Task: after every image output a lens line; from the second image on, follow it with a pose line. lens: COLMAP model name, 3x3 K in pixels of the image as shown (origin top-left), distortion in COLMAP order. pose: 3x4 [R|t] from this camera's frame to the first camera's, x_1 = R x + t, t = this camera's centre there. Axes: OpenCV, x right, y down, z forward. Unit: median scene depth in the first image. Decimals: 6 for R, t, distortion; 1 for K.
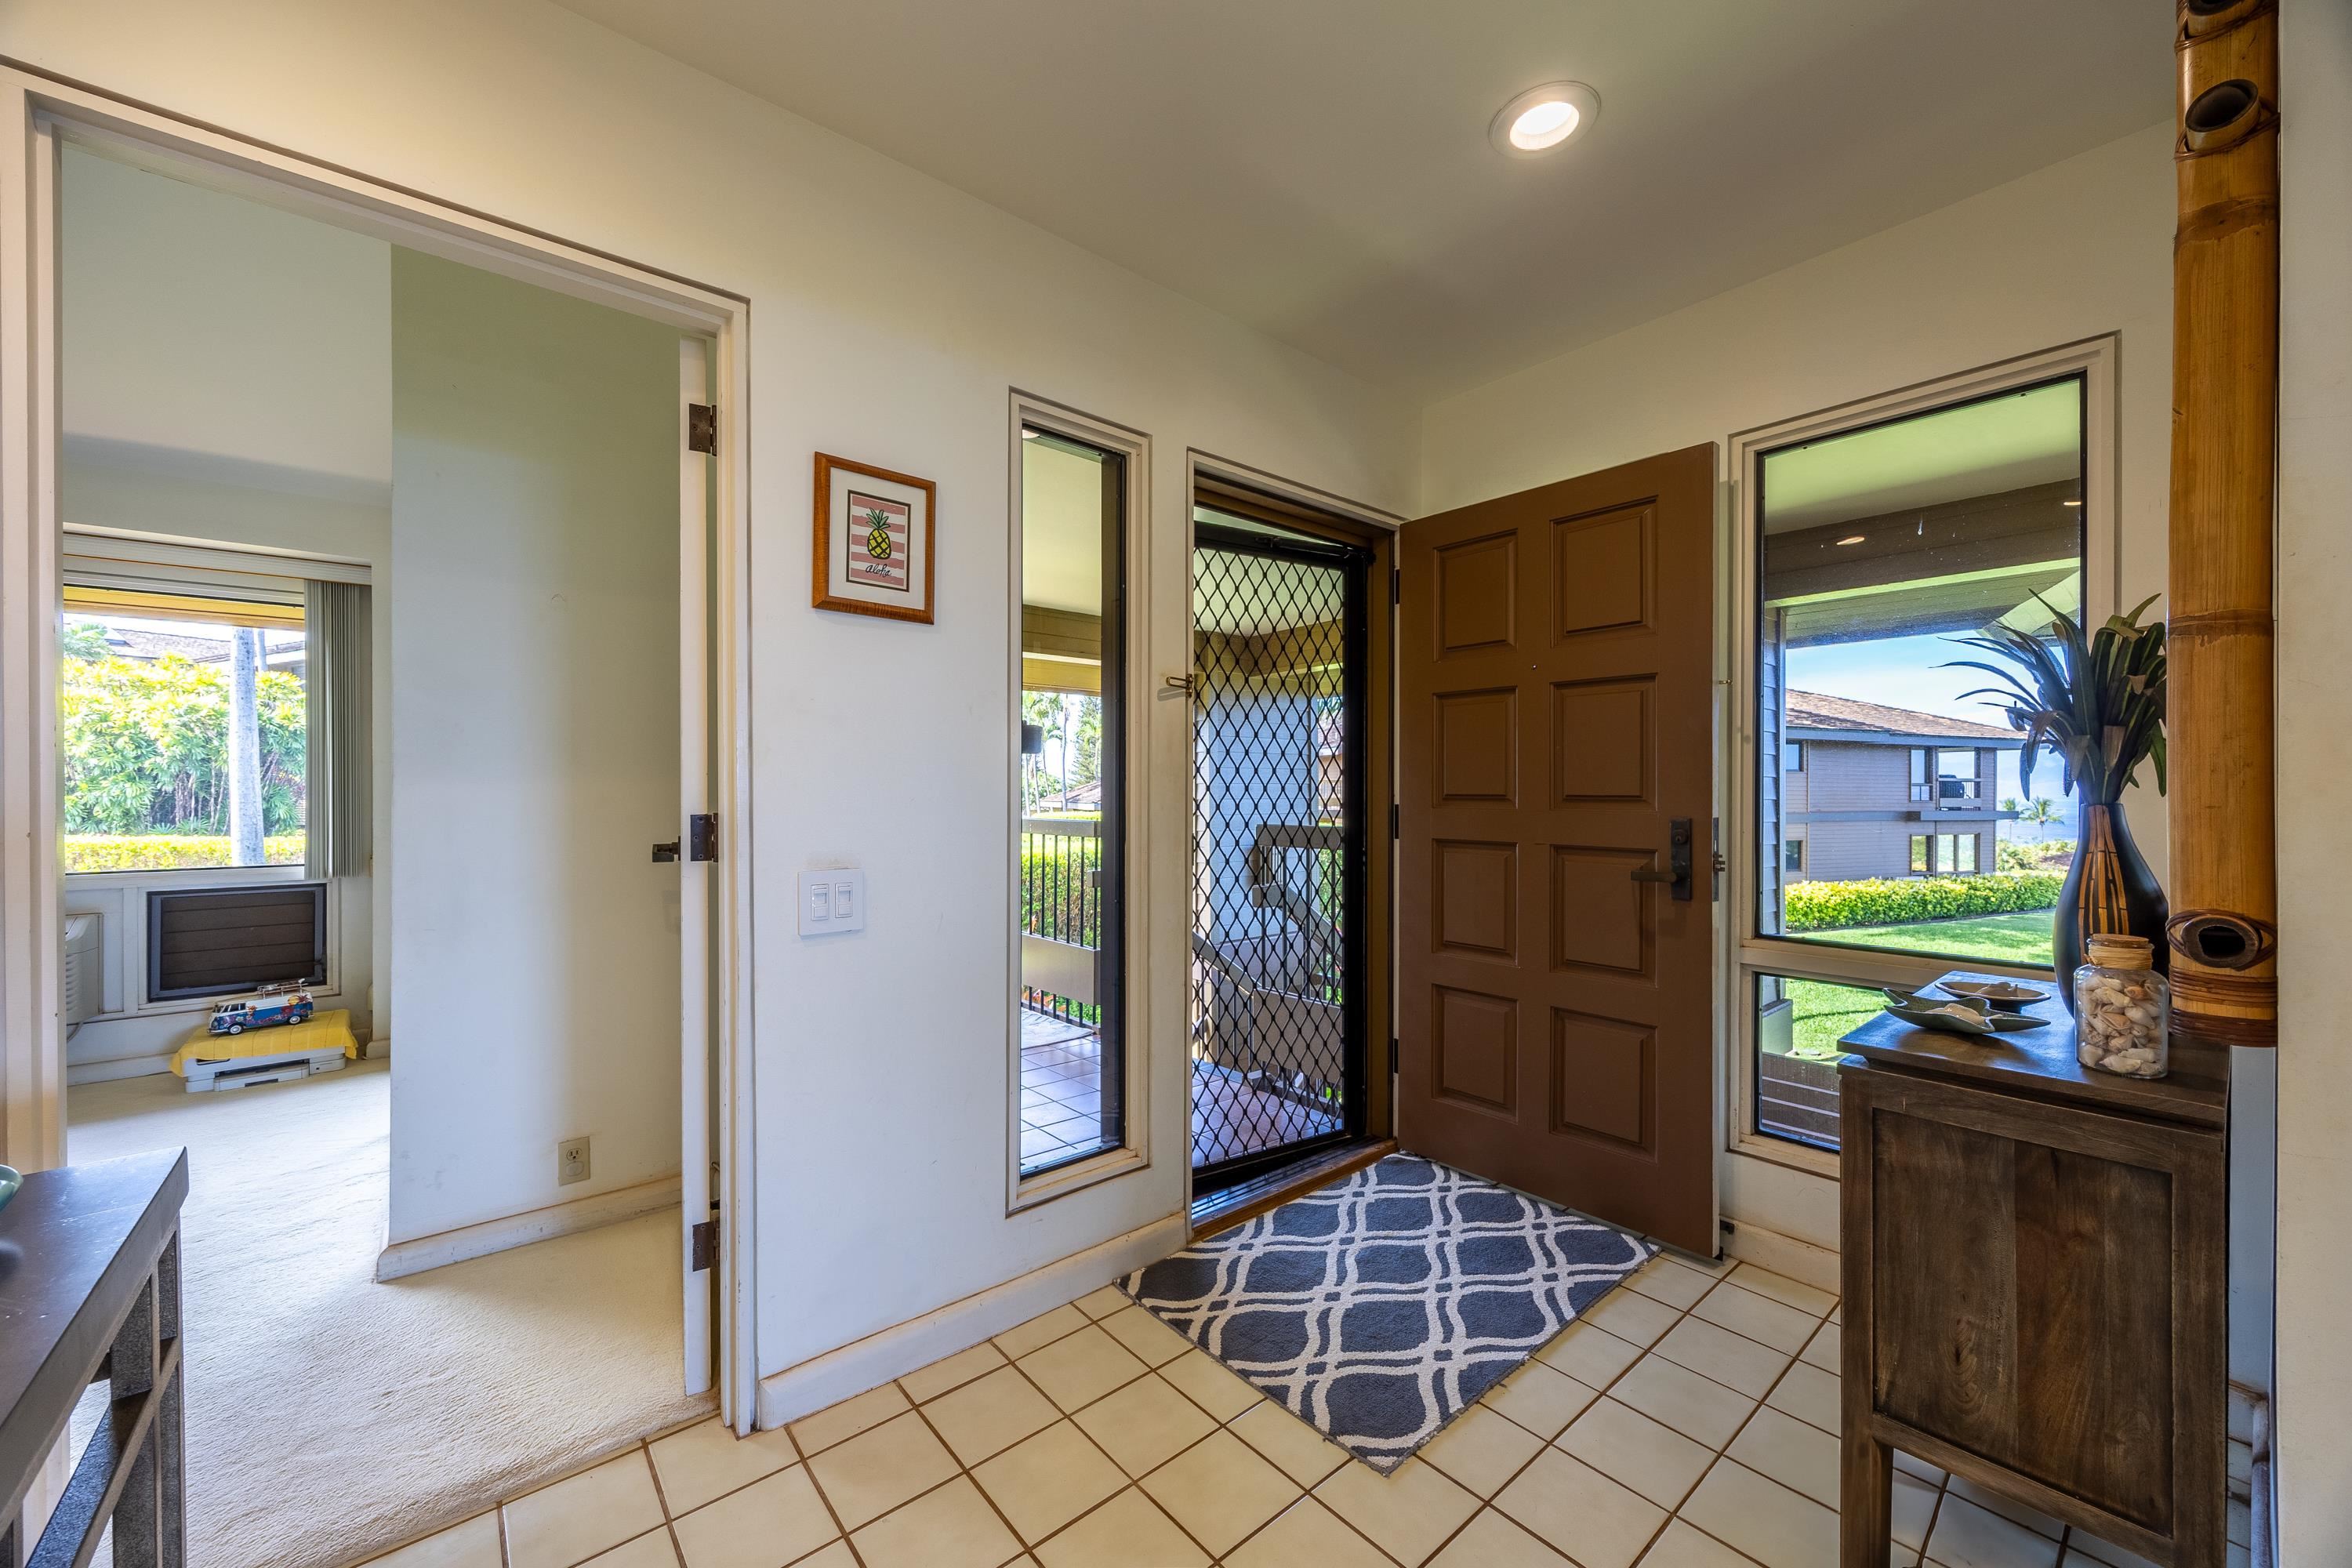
lens RADIAL K [[898.6, 0, 1168.8], [0, 898.6, 793.5], [0, 0, 1]] dist [-0.000959, -0.000178]
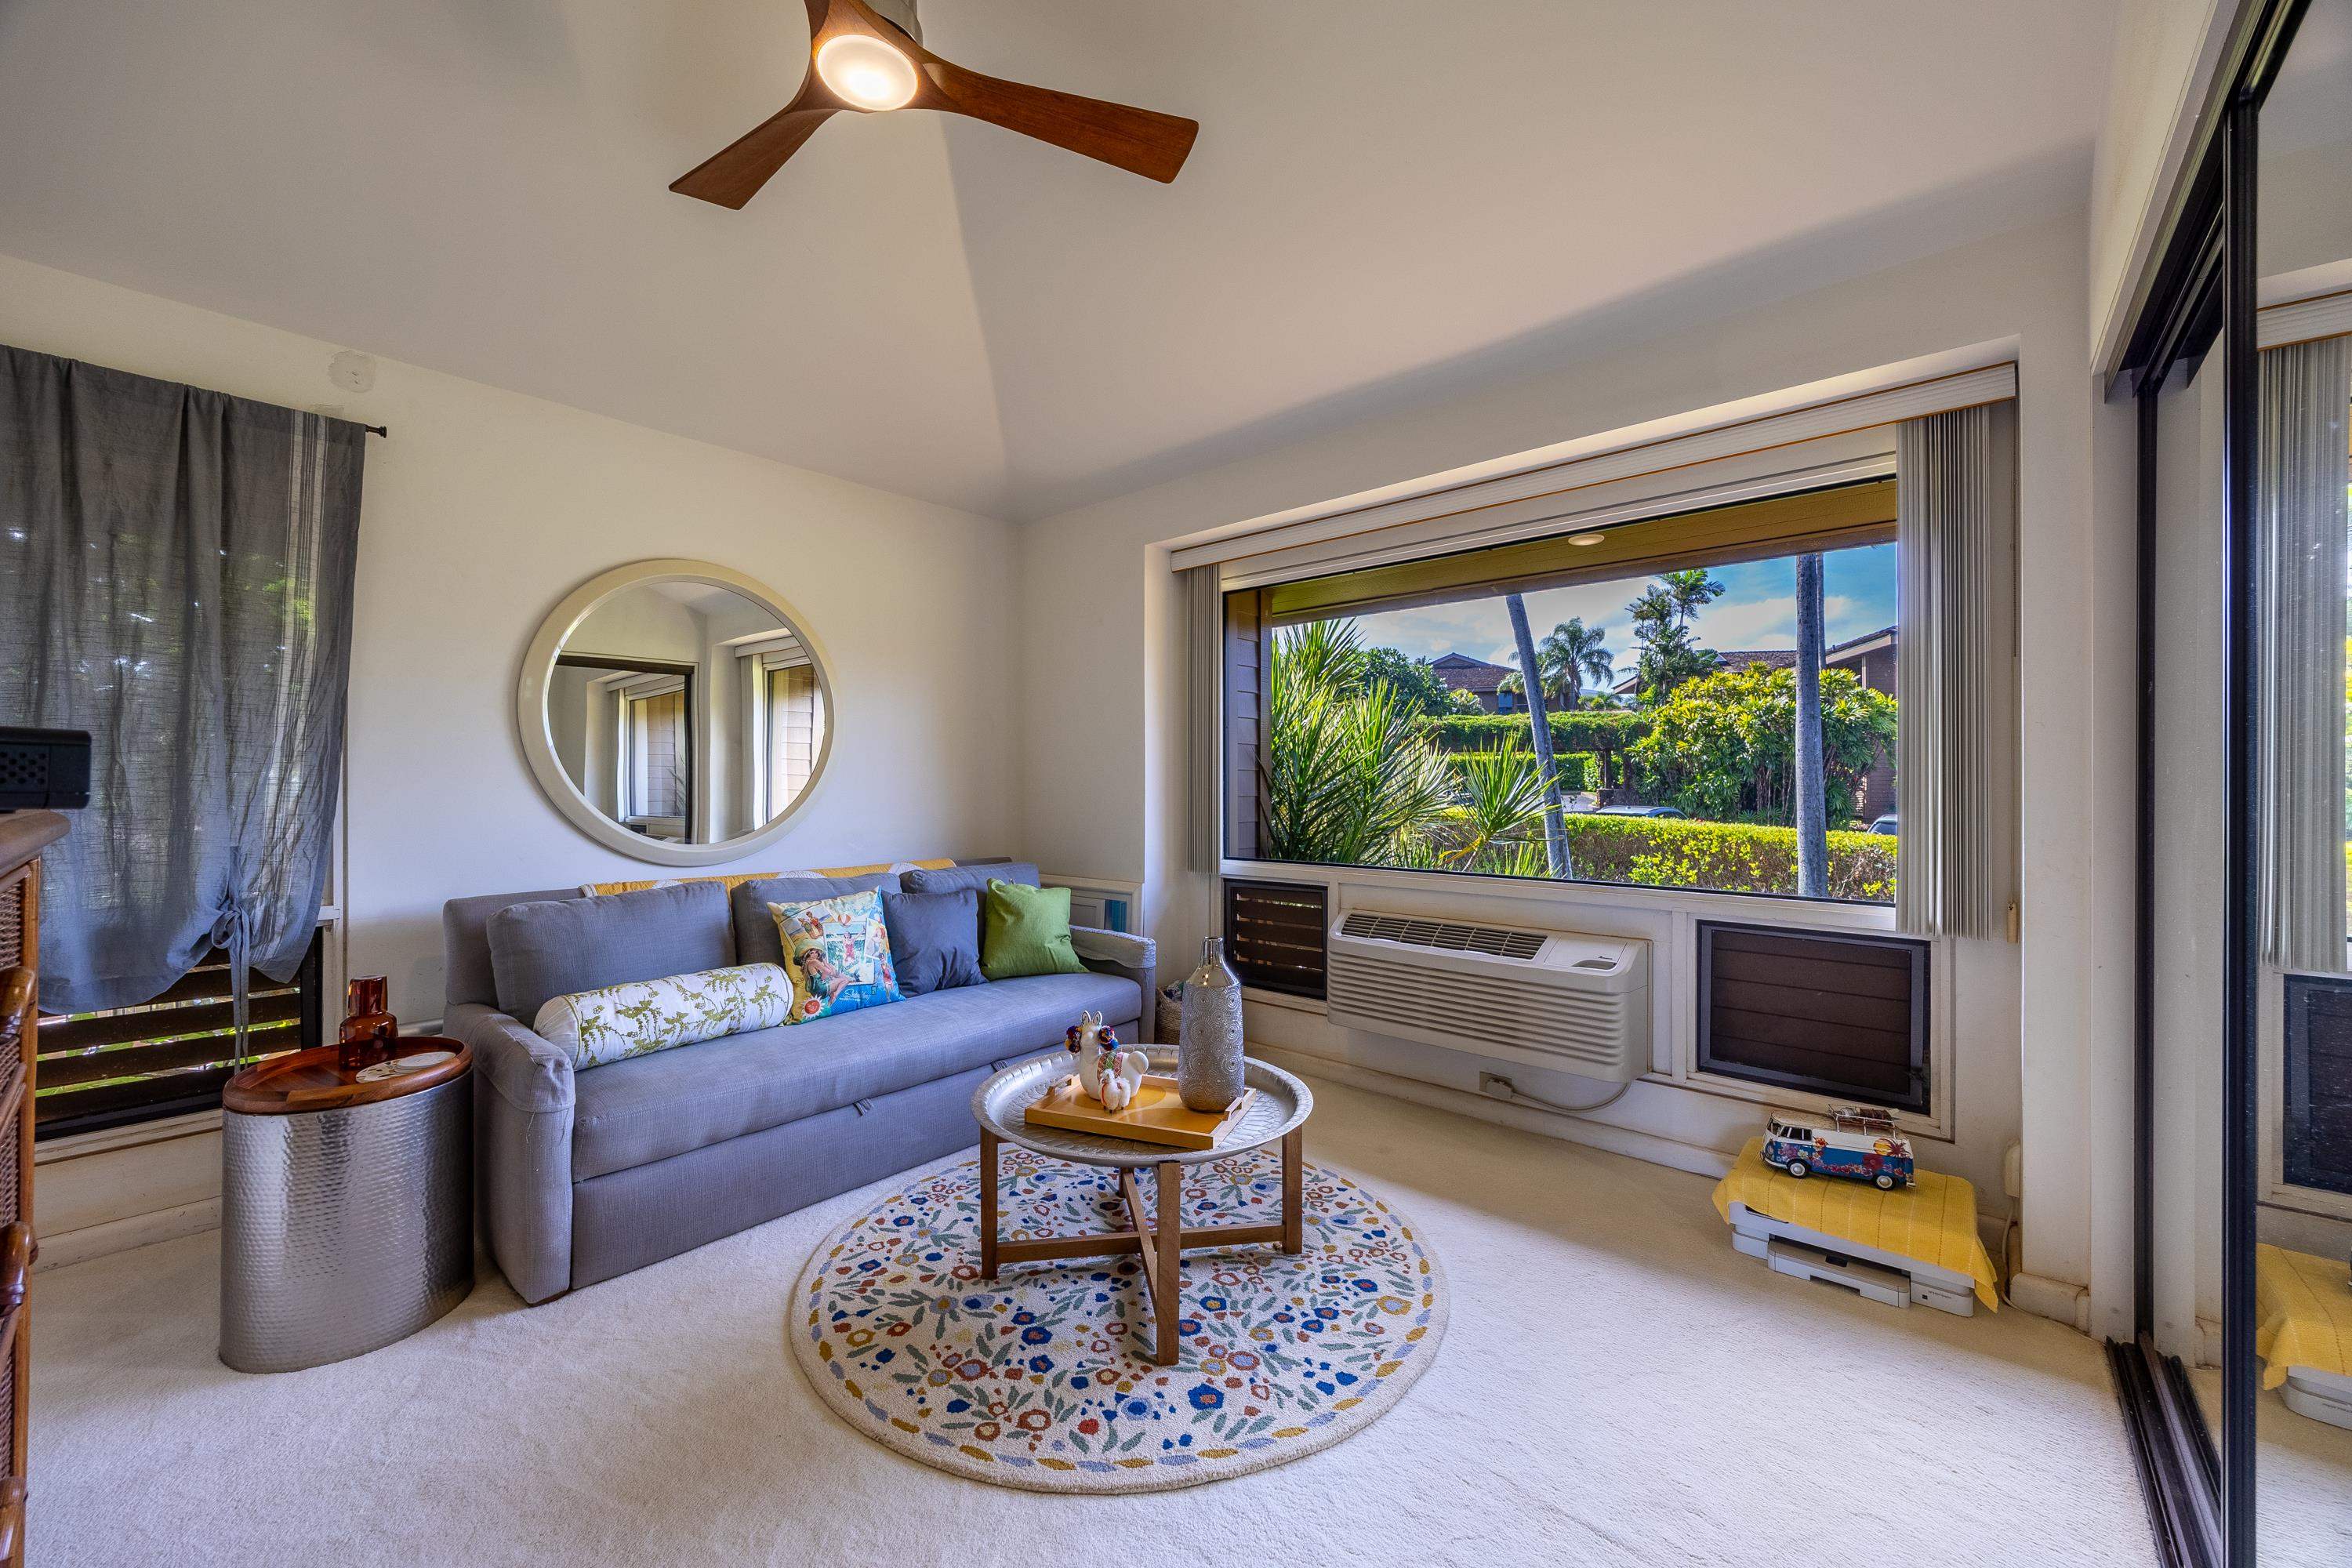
lens RADIAL K [[905.3, 0, 1186.6], [0, 905.3, 774.5], [0, 0, 1]] dist [-0.001983, -0.000119]
pose [[0.167914, -0.006085, -0.985783, -0.445402], [-0.006082, 0.999956, -0.007208, -0.000335], [0.985783, 0.007205, 0.167870, 0.430693]]
